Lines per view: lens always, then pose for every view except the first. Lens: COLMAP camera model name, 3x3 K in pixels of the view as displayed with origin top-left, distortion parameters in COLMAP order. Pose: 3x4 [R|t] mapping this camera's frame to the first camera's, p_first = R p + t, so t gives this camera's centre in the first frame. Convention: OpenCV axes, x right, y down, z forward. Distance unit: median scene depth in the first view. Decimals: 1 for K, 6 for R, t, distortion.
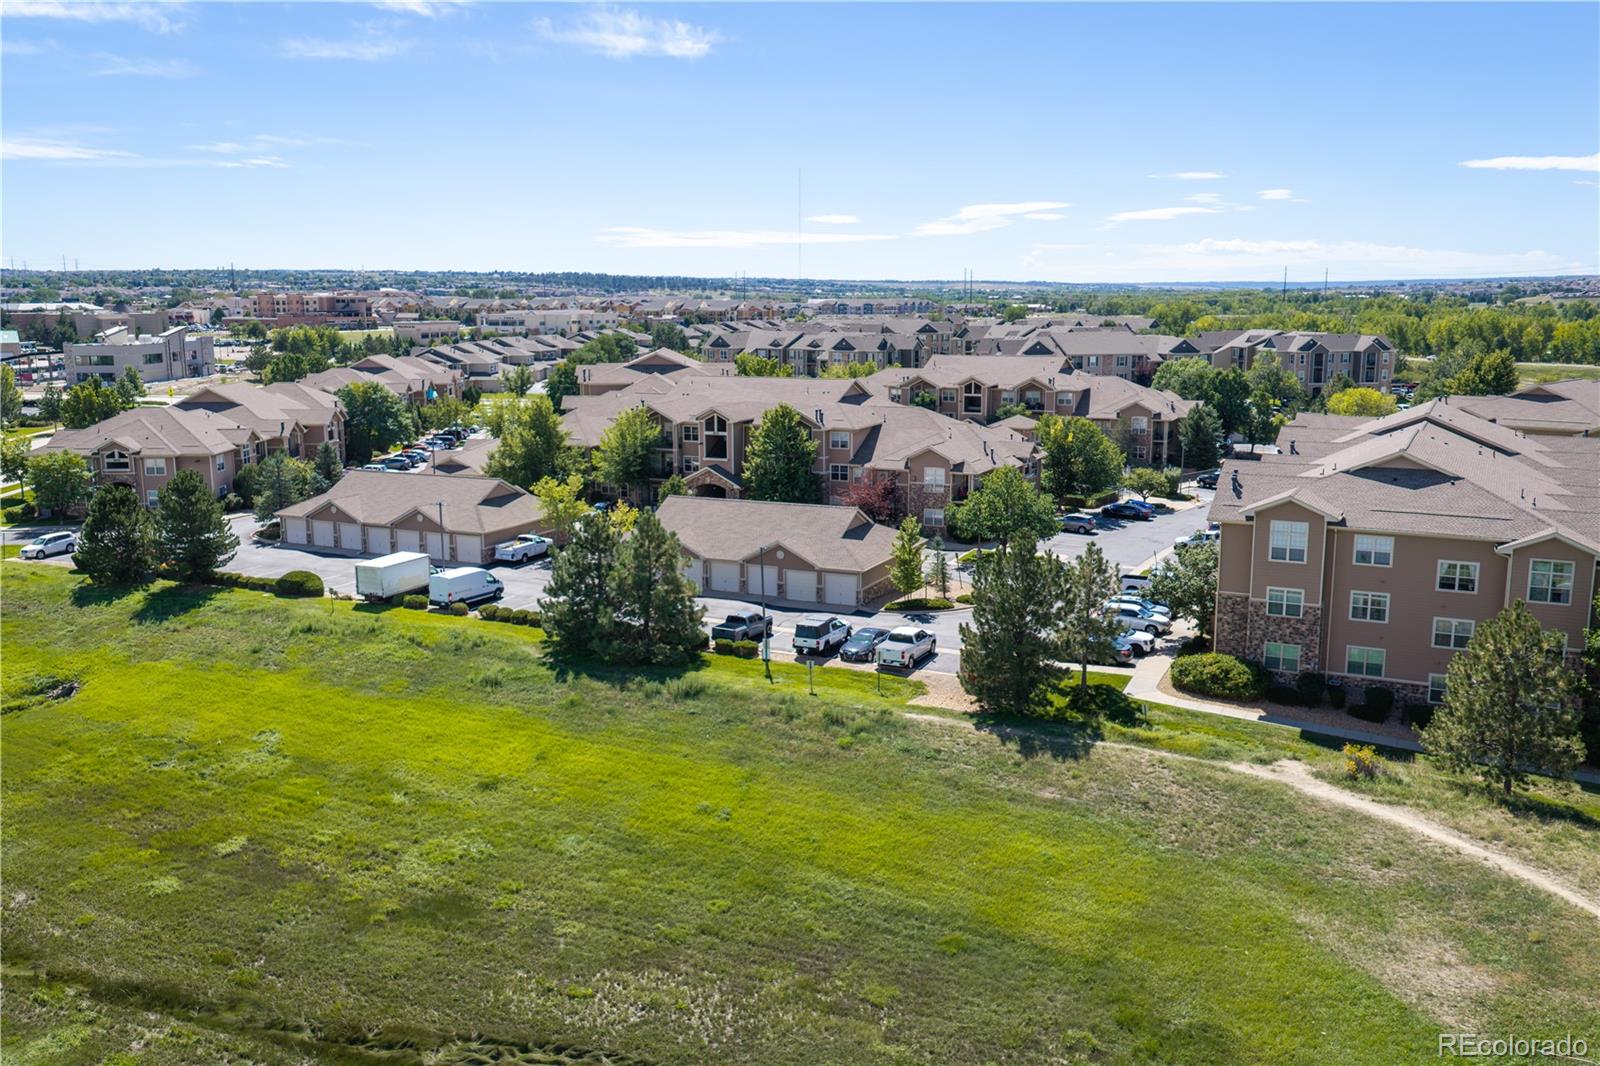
lens RADIAL K [[1311.2, 0, 800.0], [0, 1311.2, 533.0], [0, 0, 1]] dist [0.016529, -0.036226]
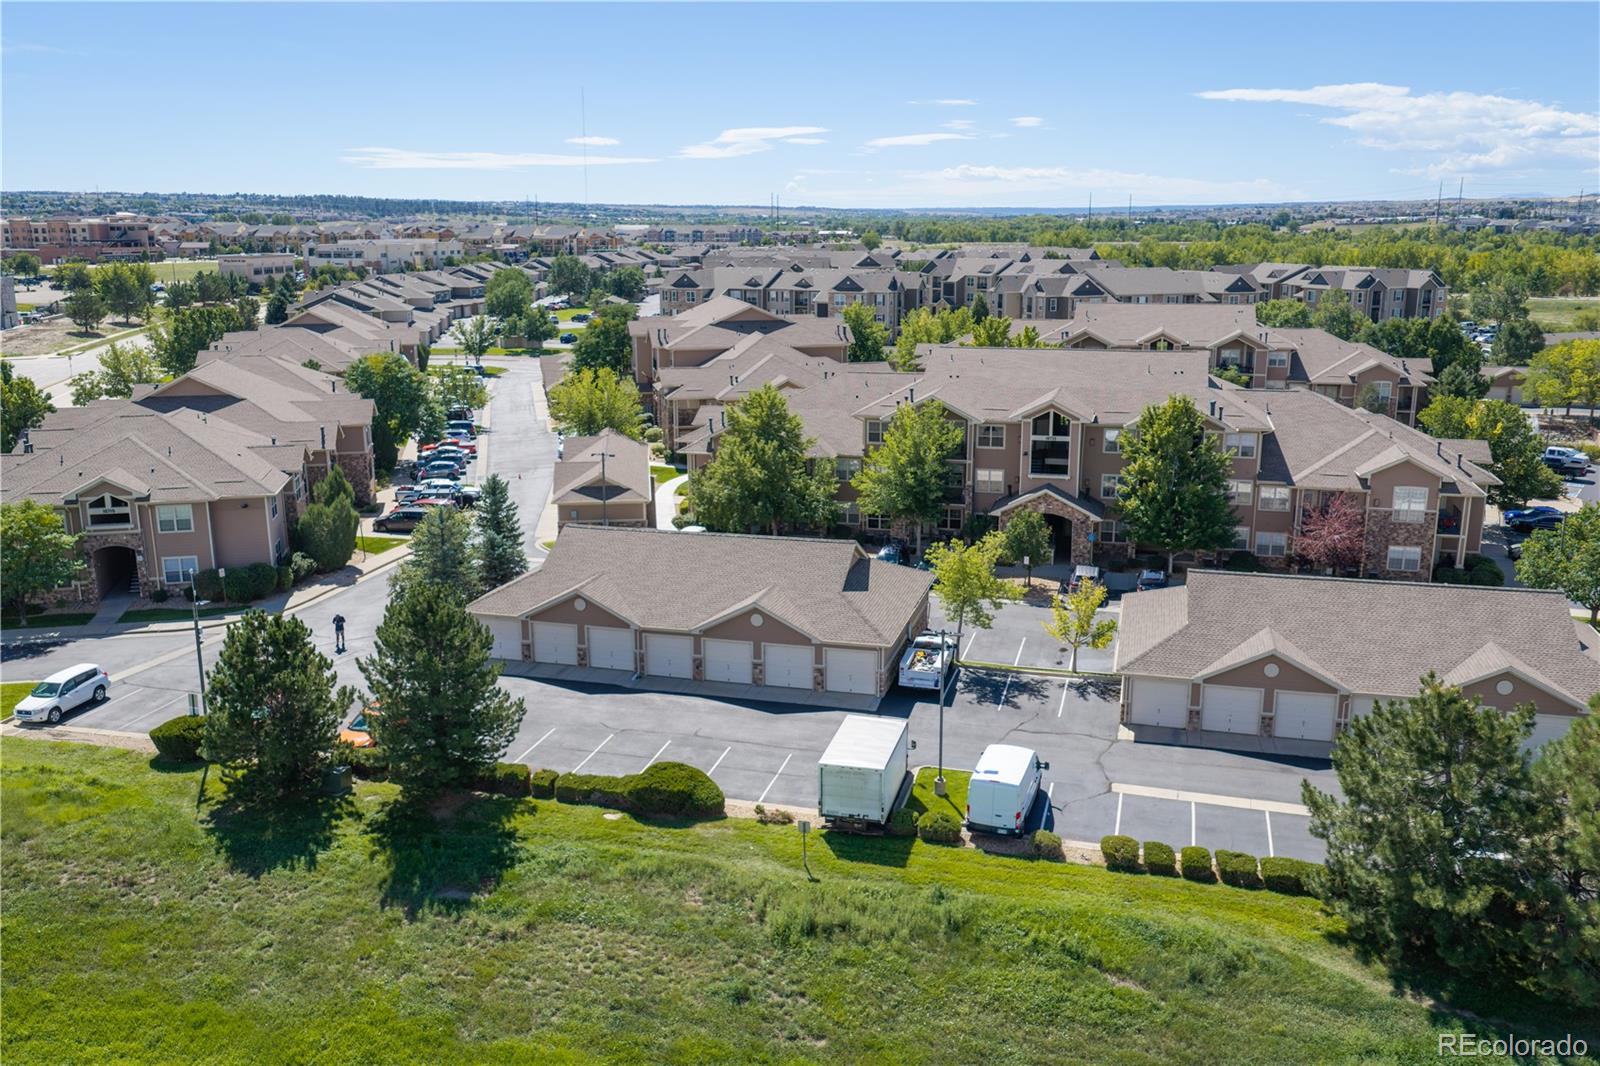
lens RADIAL K [[1311.2, 0, 800.0], [0, 1311.2, 533.0], [0, 0, 1]] dist [0.016529, -0.036226]
pose [[0.984848, -0.039118, 0.168948, -0.139390], [0.029817, 0.997915, 0.057243, -0.031624], [-0.170835, -0.051338, 0.983961, 0.158268]]
